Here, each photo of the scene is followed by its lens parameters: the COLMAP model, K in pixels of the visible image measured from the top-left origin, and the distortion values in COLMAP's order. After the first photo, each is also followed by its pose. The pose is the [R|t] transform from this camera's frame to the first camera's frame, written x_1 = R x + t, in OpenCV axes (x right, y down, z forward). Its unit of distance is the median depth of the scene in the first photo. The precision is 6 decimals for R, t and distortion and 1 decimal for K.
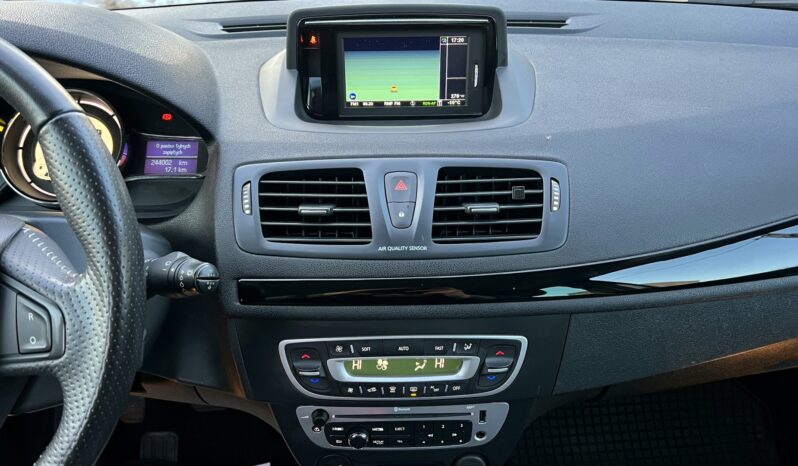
lens RADIAL K [[619.6, 0, 393.0], [0, 619.6, 224.2], [0, 0, 1]] dist [0.127868, -0.205199]
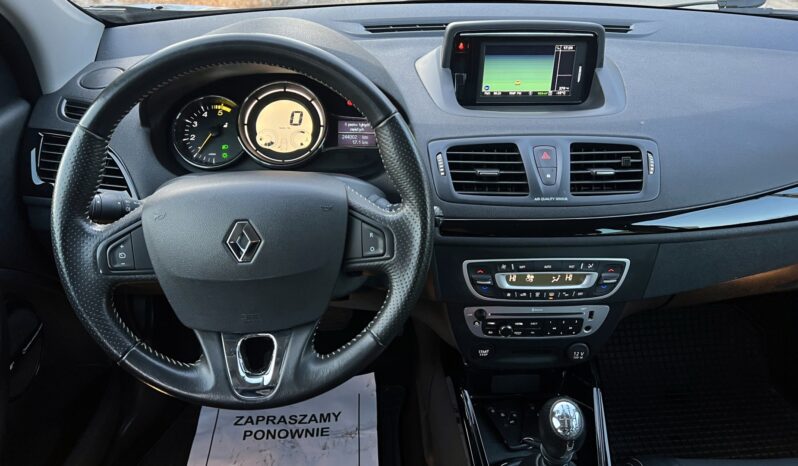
lens RADIAL K [[619.6, 0, 393.0], [0, 619.6, 224.2], [0, 0, 1]] dist [0.127868, -0.205199]
pose [[0.999232, 0.006037, 0.038726, -0.395541], [-0.008360, 0.998157, 0.060102, 0.012133], [-0.038292, -0.060380, 0.997441, -0.447803]]
